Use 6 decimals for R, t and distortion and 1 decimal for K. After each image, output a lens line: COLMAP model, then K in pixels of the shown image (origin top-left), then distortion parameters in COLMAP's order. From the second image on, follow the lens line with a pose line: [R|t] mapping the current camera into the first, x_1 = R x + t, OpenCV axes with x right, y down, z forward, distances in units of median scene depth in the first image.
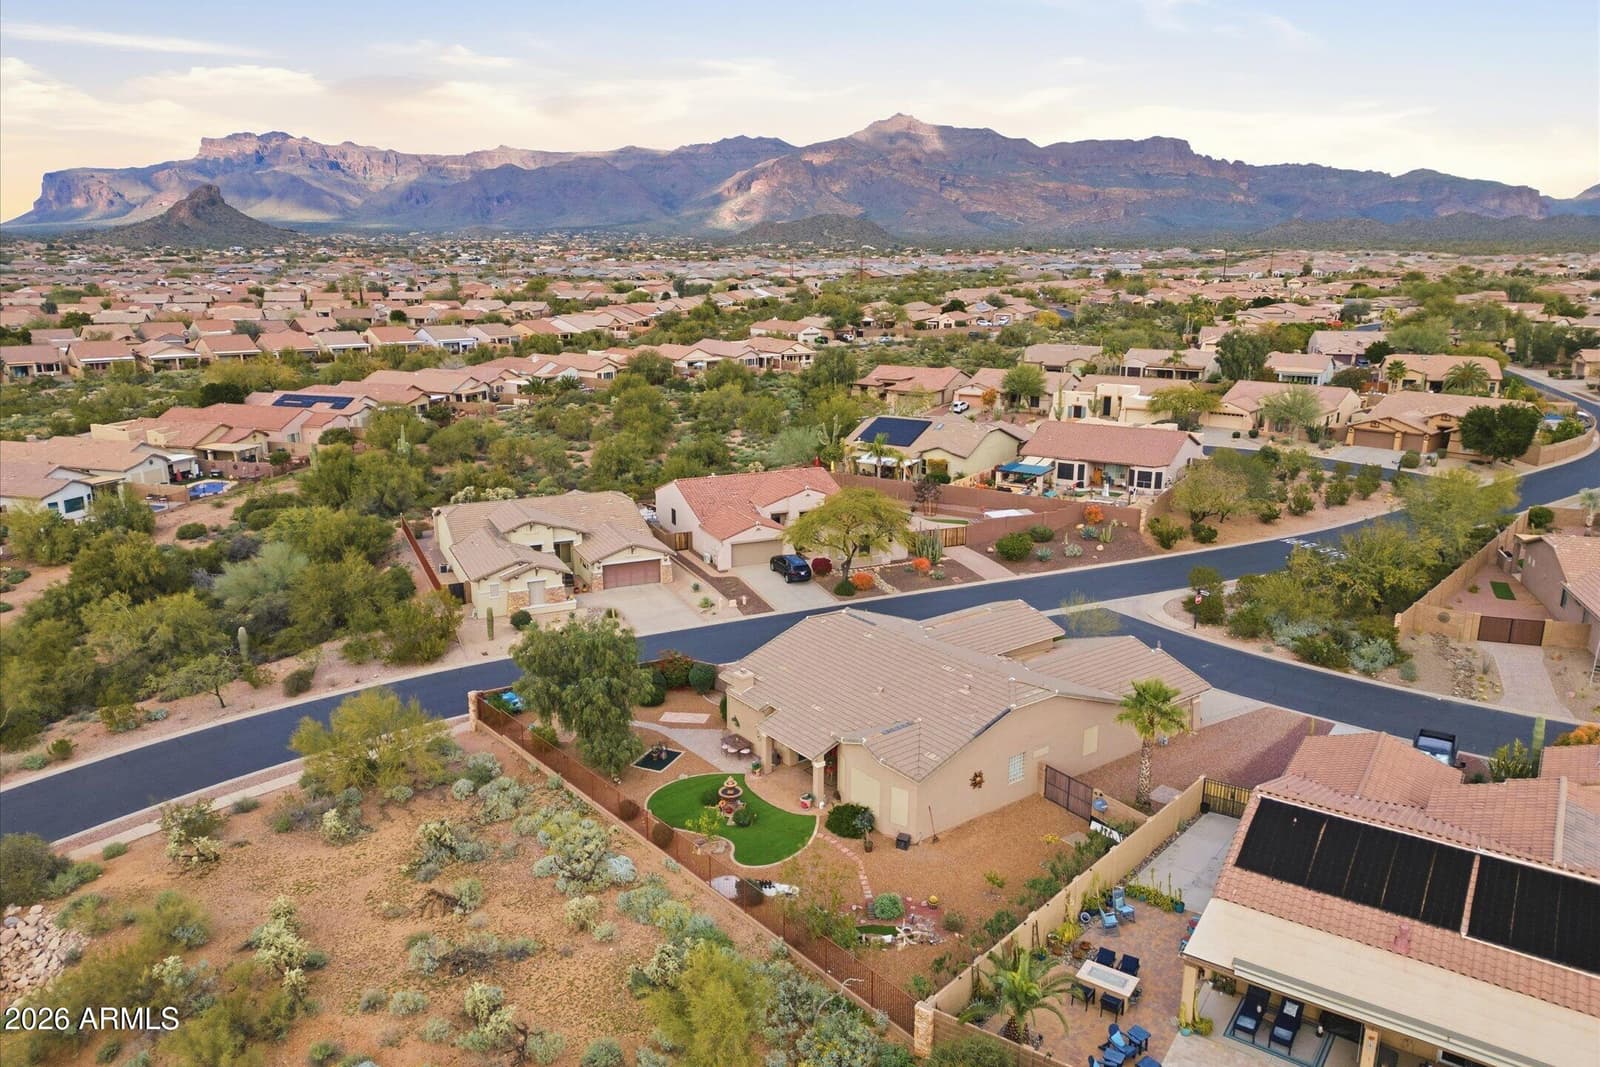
lens RADIAL K [[1120.8, 0, 791.2], [0, 1120.8, 530.9], [0, 0, 1]] dist [0.070314, -0.052272]
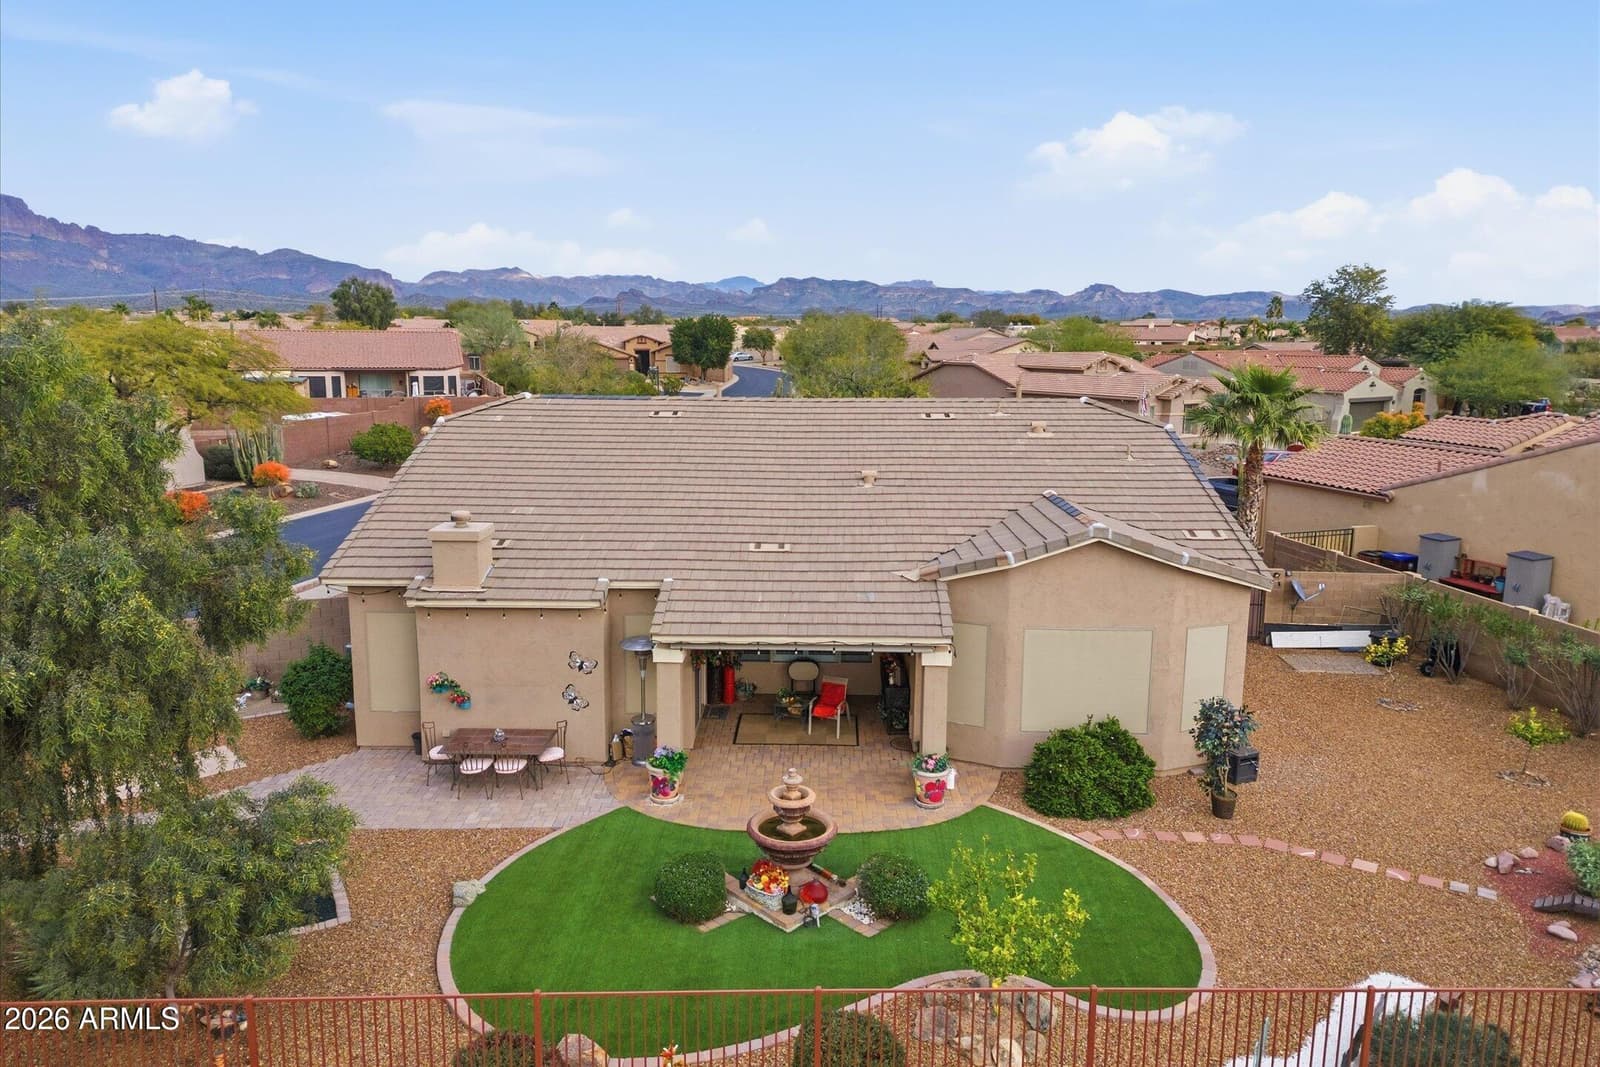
lens RADIAL K [[1120.8, 0, 799.2], [0, 1120.8, 526.8], [0, 0, 1]] dist [0.070314, -0.052272]
pose [[0.617479, -0.136092, 0.774725, -0.252366], [0.189404, 0.981664, 0.021483, 0.152694], [-0.763443, 0.133470, 0.631934, 0.806625]]
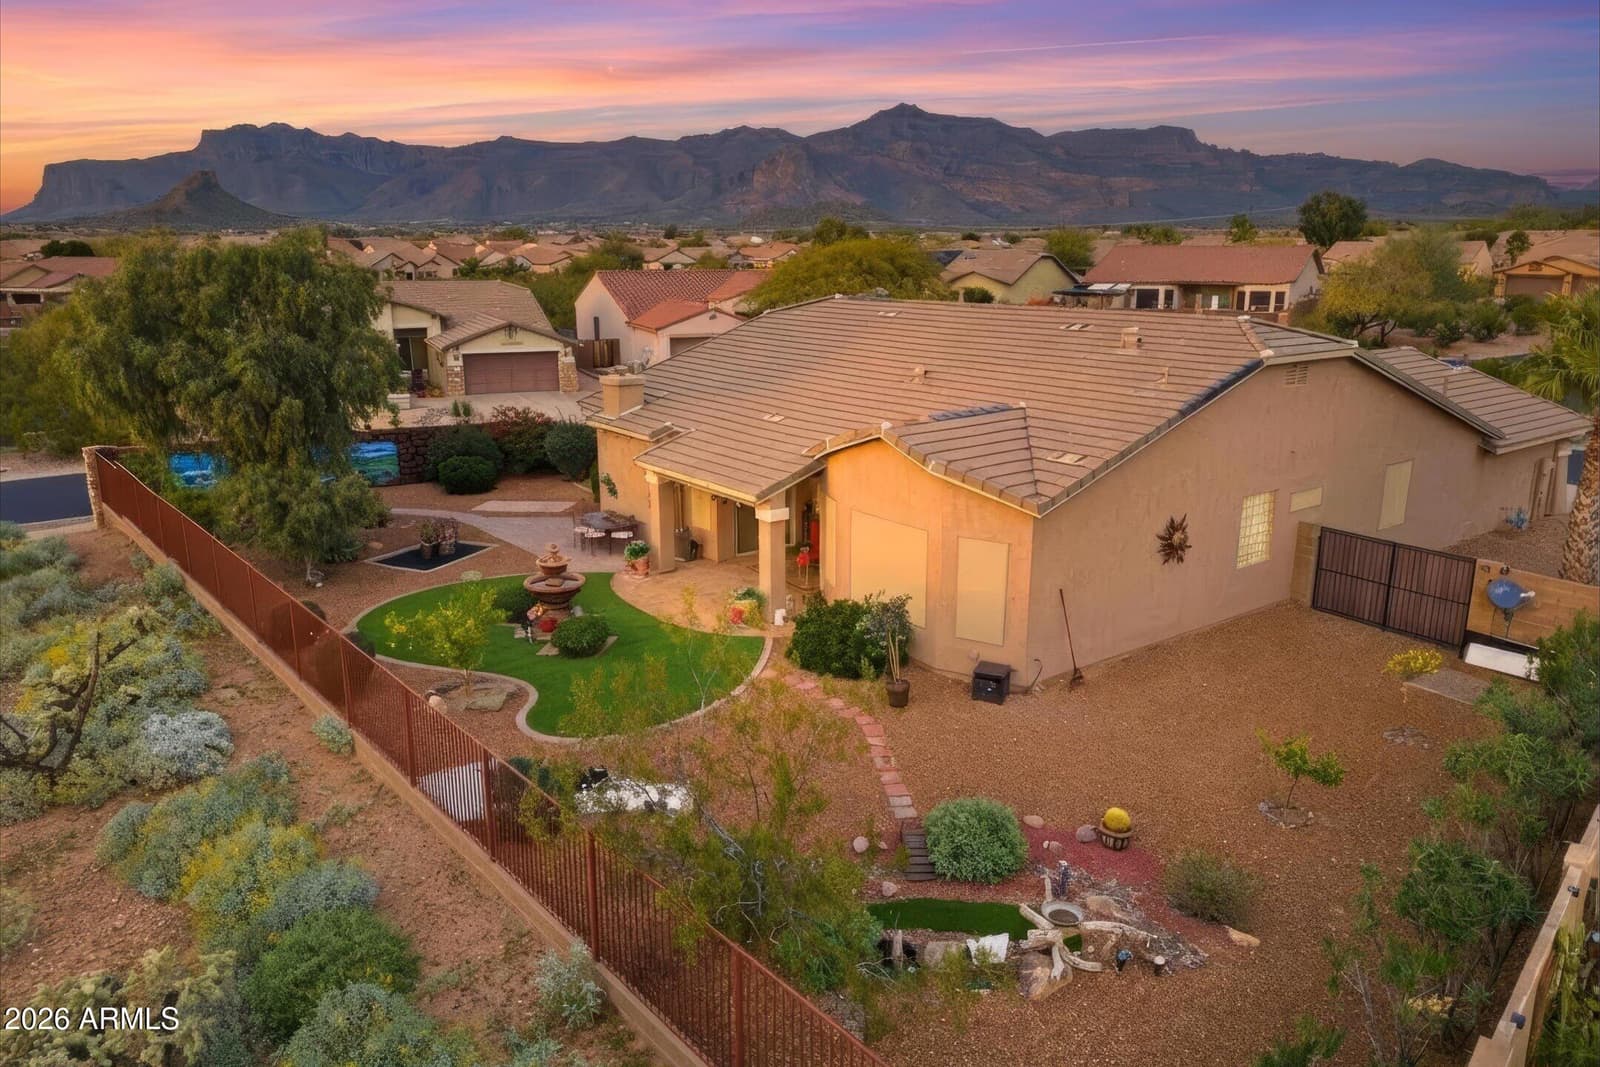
lens RADIAL K [[1120.8, 0, 799.3], [0, 1120.8, 531.3], [0, 0, 1]] dist [0.070314, -0.052272]
pose [[0.999991, -0.000986, 0.004032, 0.032229], [0.000969, 0.999991, 0.004190, 0.209799], [-0.004036, -0.004186, 0.999983, 0.589274]]
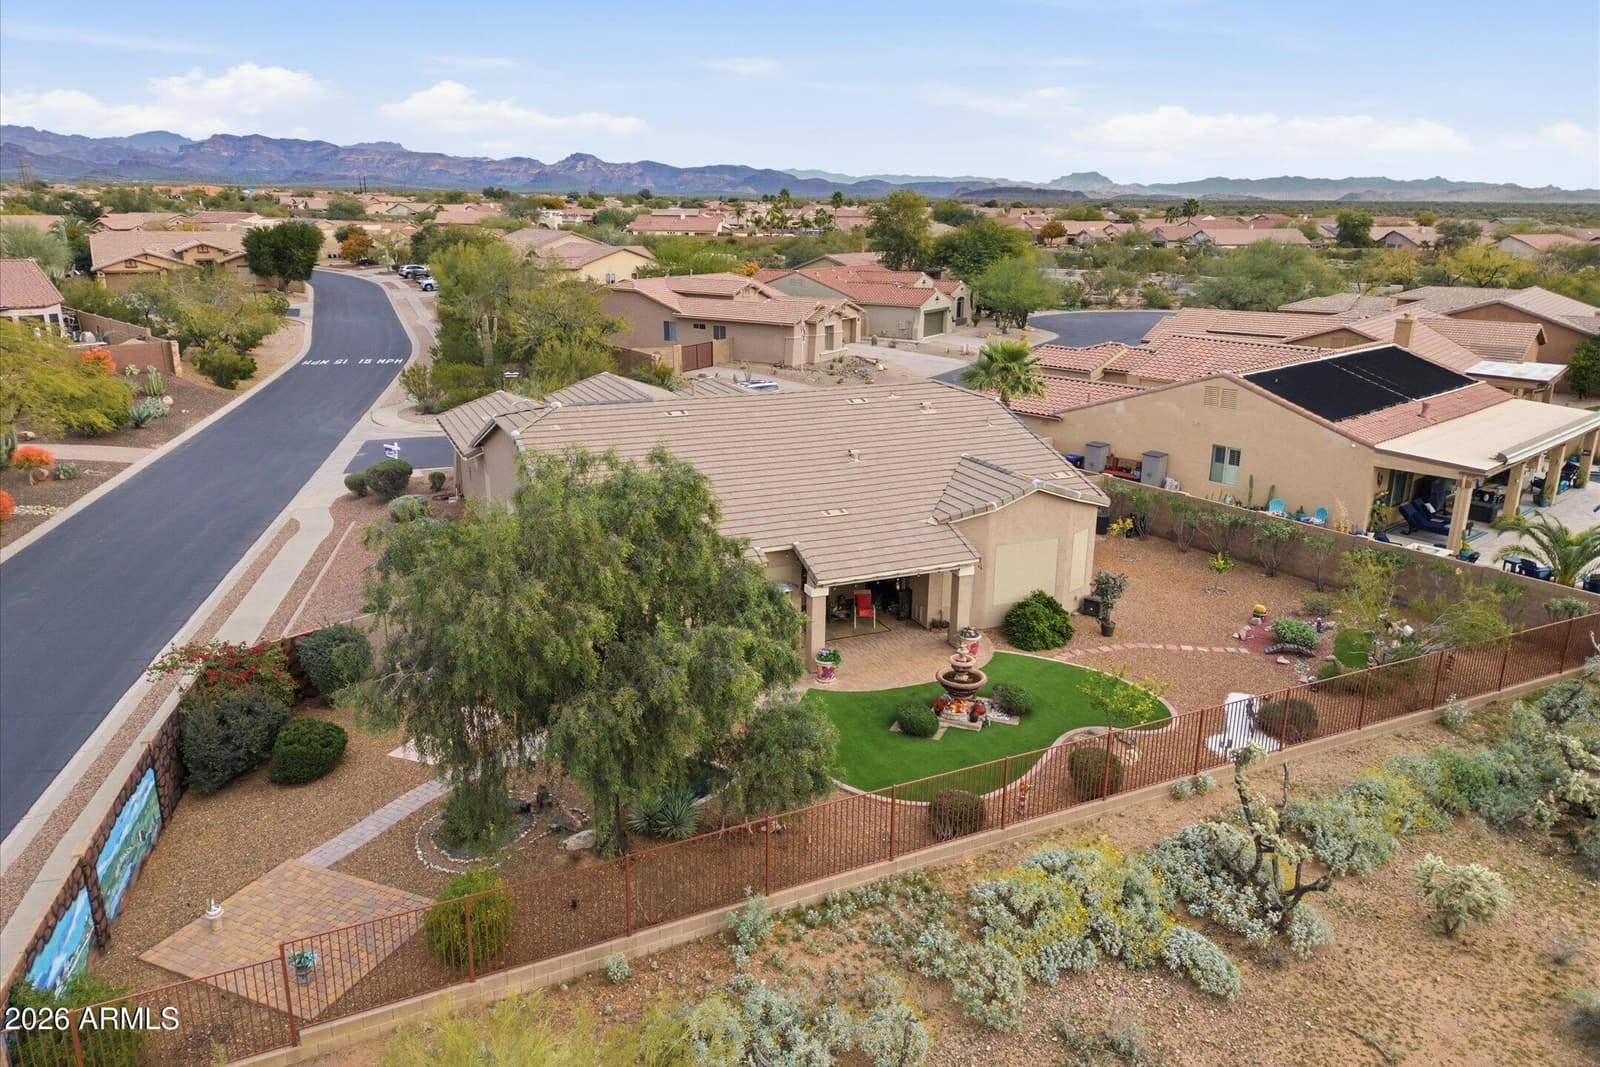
lens RADIAL K [[1120.8, 0, 789.9], [0, 1120.8, 530.6], [0, 0, 1]] dist [0.070314, -0.052272]
pose [[0.230460, -0.274927, 0.933436, -0.504640], [0.234178, 0.946735, 0.221026, 0.045026], [-0.944483, 0.167652, 0.282567, 0.911694]]
